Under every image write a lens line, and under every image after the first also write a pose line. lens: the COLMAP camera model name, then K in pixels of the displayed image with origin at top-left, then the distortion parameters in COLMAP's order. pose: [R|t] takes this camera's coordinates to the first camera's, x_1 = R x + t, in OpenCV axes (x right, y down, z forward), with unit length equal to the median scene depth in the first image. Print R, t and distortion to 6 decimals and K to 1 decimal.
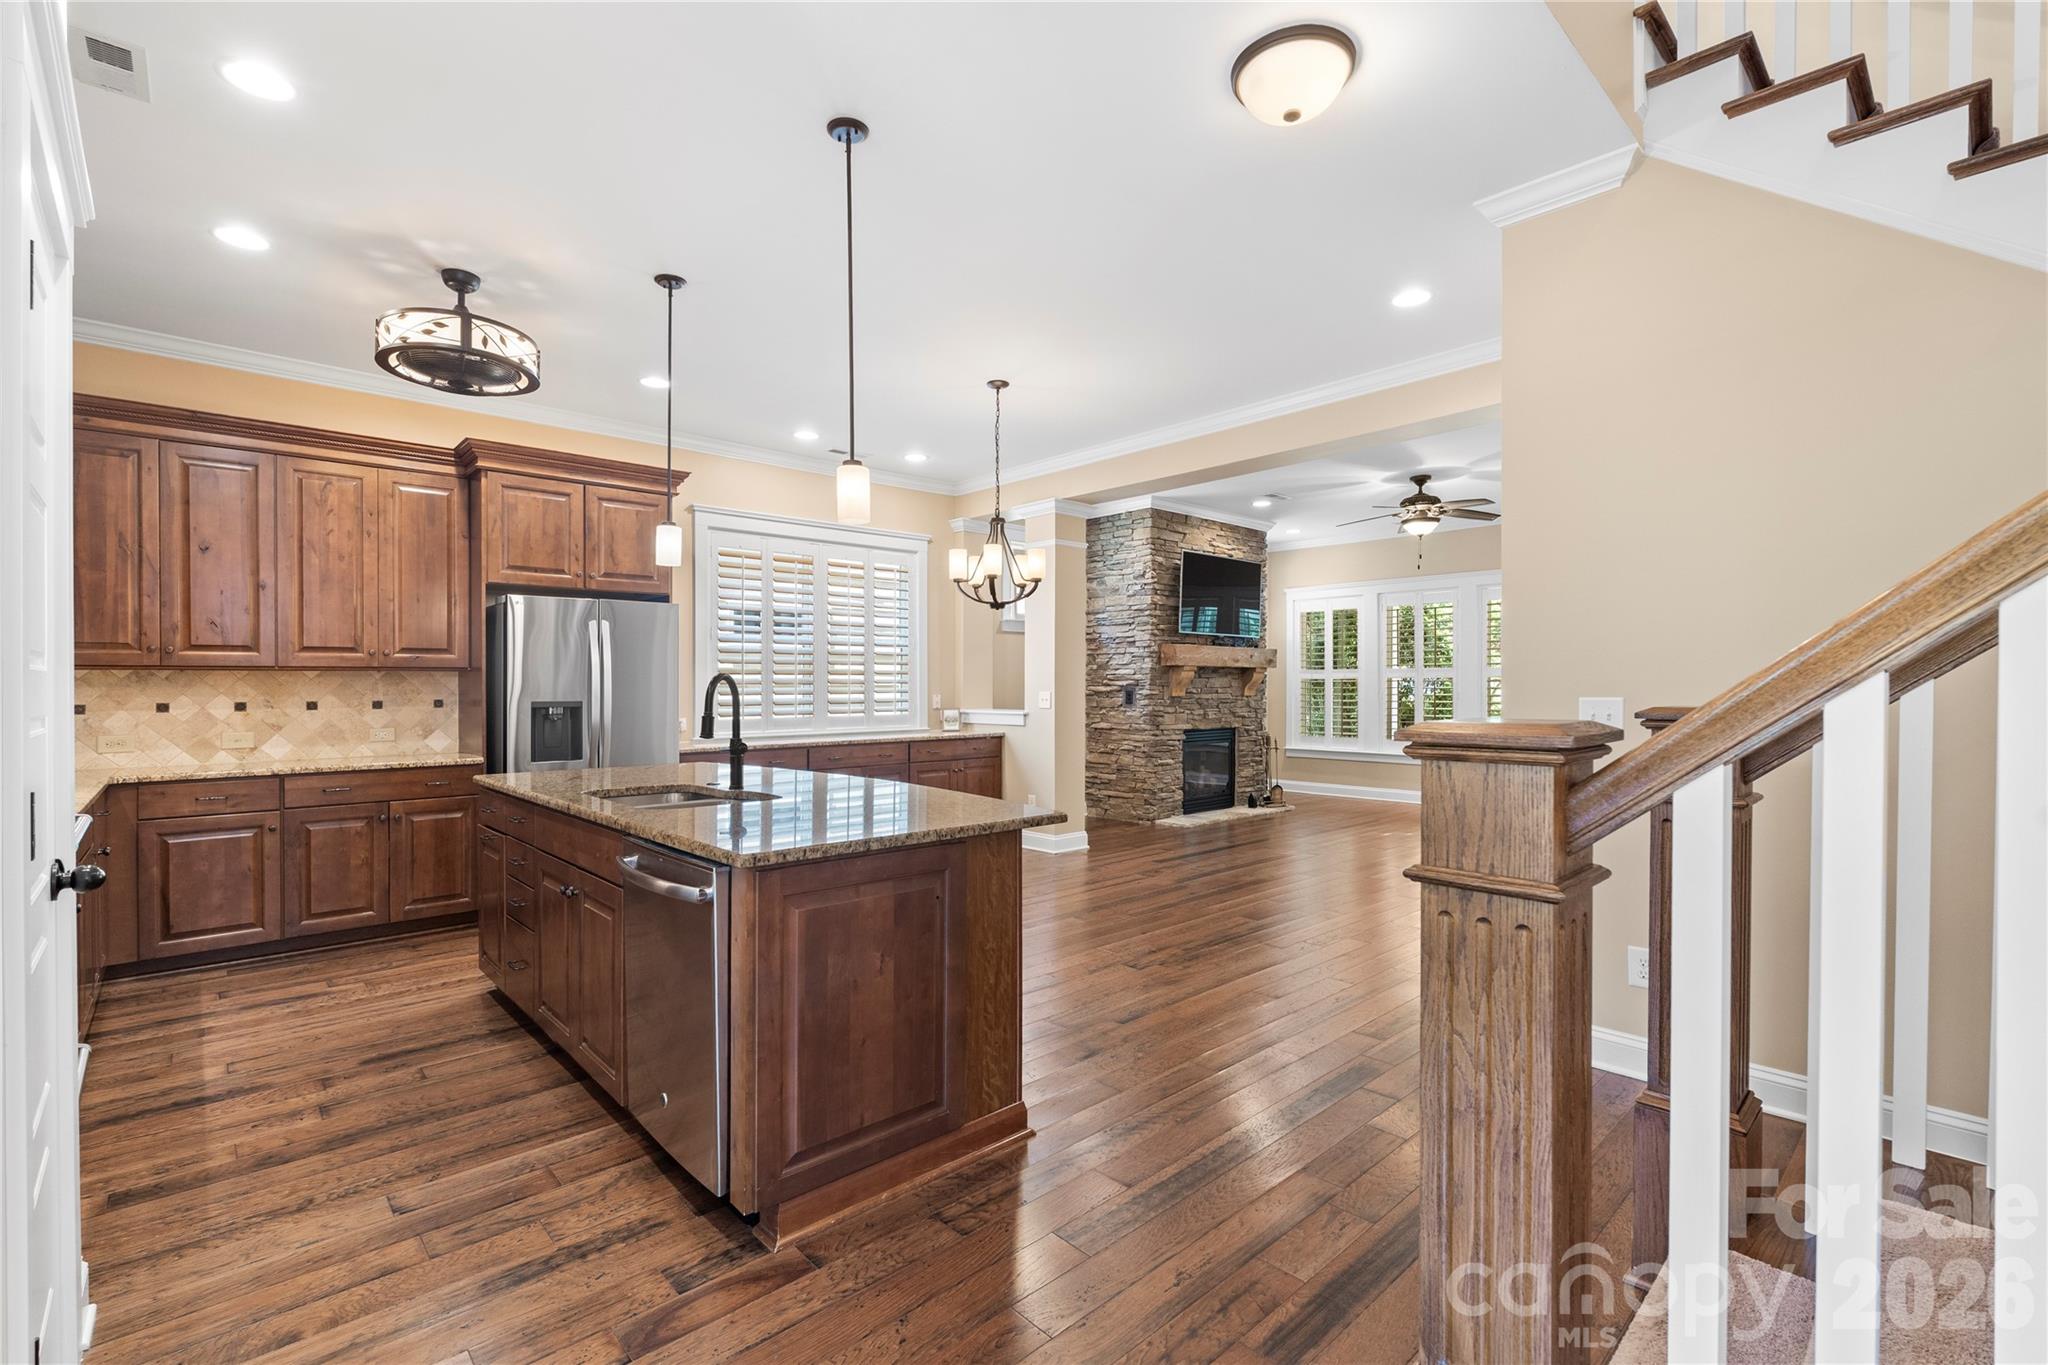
lens RADIAL K [[910.8, 0, 1025.0], [0, 910.8, 700.1], [0, 0, 1]] dist [0.002764, -0.000063]
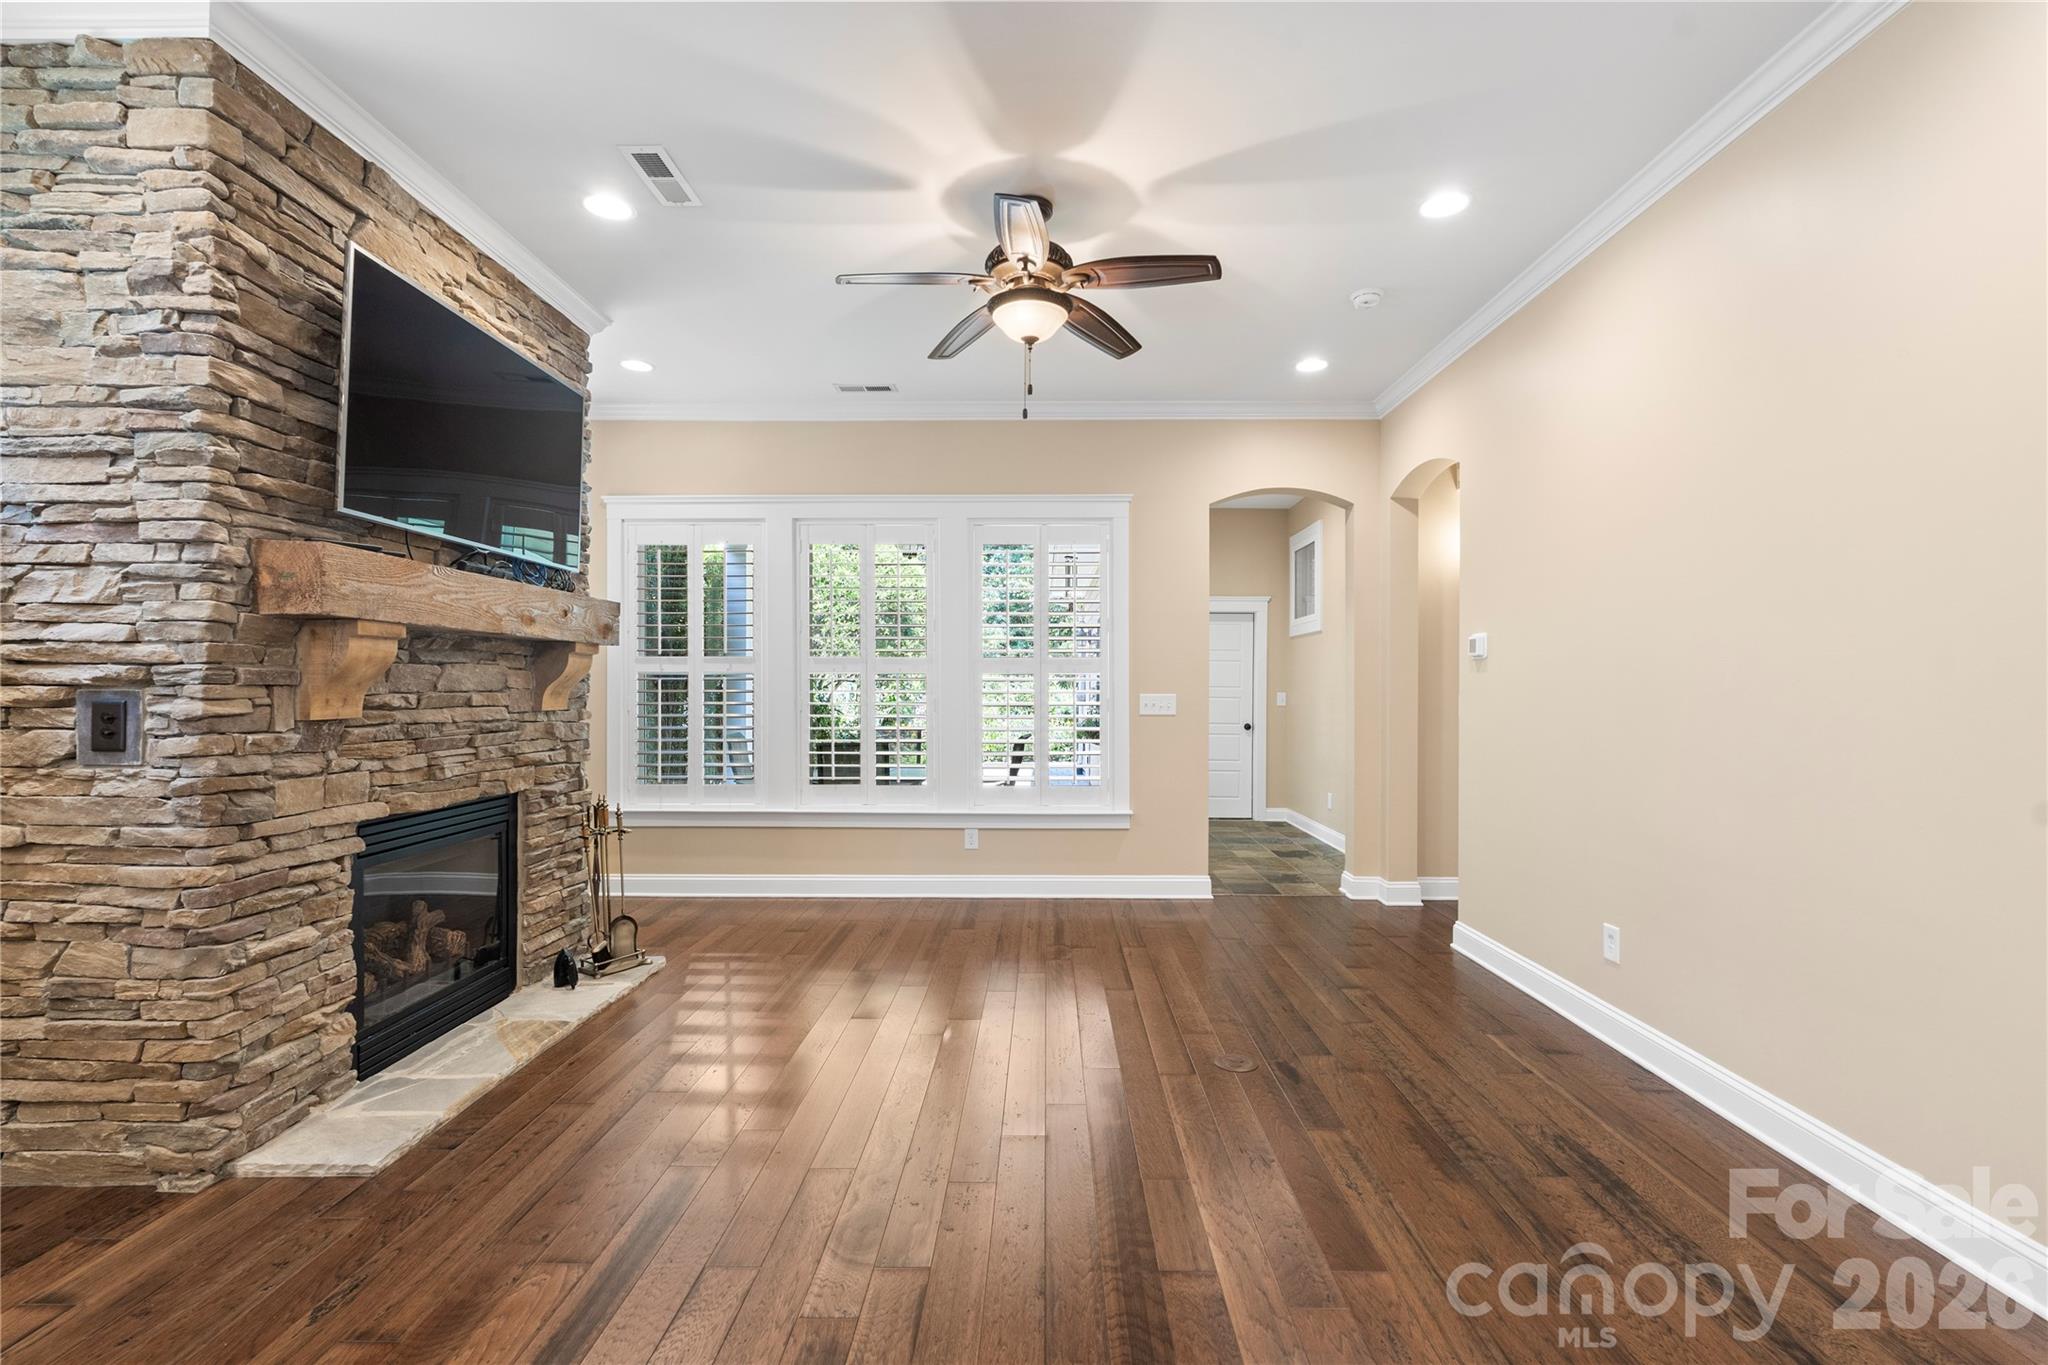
lens RADIAL K [[904.0, 0, 1034.5], [0, 904.0, 693.5], [0, 0, 1]] dist [-0.002671, -0.000504]
pose [[0.685516, -0.001102, 0.728057, 0.110072], [0.008553, 0.999942, -0.006540, -0.009042], [-0.728007, 0.010711, 0.685486, 0.629089]]
